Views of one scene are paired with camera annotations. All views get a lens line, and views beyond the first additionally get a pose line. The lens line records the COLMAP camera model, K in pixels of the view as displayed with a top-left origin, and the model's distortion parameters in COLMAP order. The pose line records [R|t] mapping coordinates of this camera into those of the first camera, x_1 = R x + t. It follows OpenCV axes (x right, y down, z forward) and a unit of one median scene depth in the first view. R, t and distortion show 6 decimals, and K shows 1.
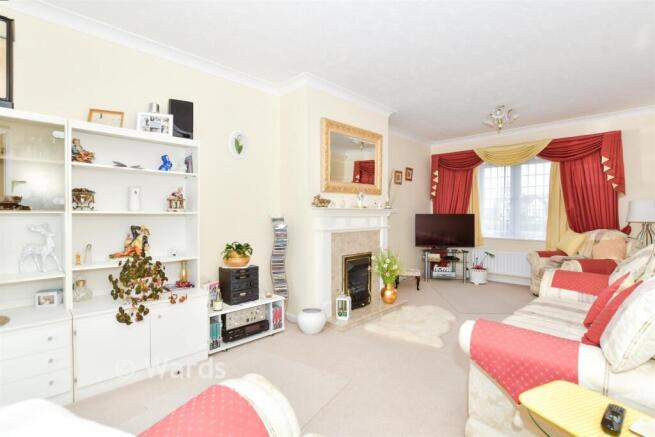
lens RADIAL K [[282.3, 0, 329.5], [0, 282.3, 217.6], [0, 0, 1]] dist [-0.028695, 0.008764]
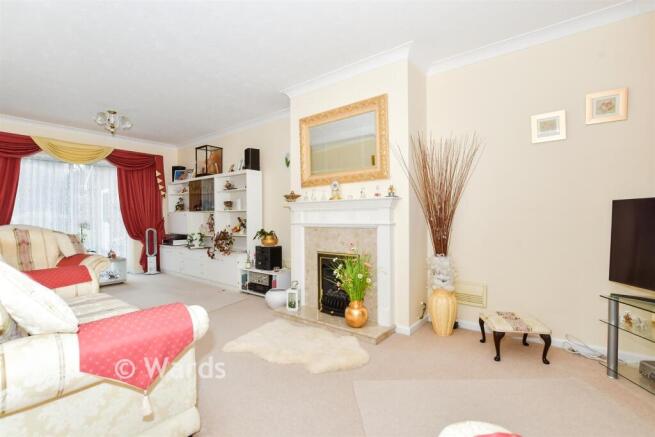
lens RADIAL K [[282.3, 0, 329.5], [0, 282.3, 217.6], [0, 0, 1]] dist [-0.028695, 0.008764]
pose [[0.189416, -0.005180, -0.981883, 1.011400], [-0.006499, 0.999958, -0.006529, 0.028184], [0.981875, 0.007618, 0.189374, 0.875399]]
